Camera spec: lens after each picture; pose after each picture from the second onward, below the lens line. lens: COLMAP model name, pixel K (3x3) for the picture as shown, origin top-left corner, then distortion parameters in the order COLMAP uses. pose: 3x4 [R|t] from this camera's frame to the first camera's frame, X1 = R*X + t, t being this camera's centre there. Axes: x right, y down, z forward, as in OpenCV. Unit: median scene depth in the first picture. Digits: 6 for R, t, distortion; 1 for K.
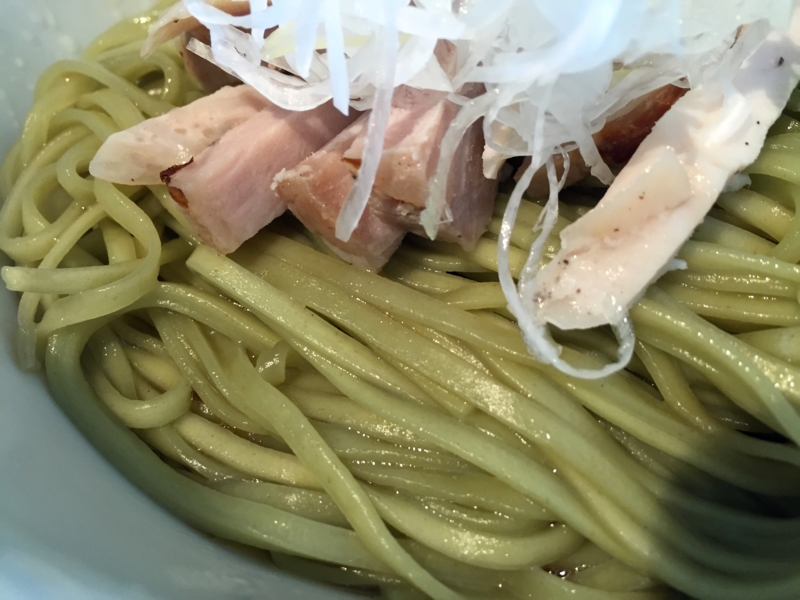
lens RADIAL K [[674.8, 0, 402.7], [0, 674.8, 298.0], [0, 0, 1]] dist [-0.000969, -0.010410]
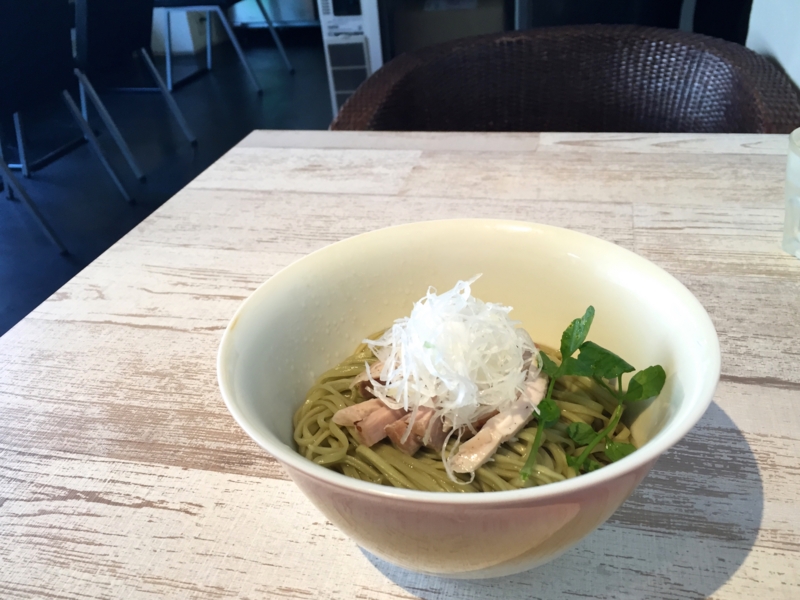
lens RADIAL K [[674.8, 0, 401.2], [0, 674.8, 298.7], [0, 0, 1]] dist [-0.000969, -0.010410]
pose [[0.989638, 0.069608, -0.125586, 0.312054], [-0.113882, 0.913211, -0.391249, 0.626240], [0.087453, 0.401497, 0.911675, -2.666715]]
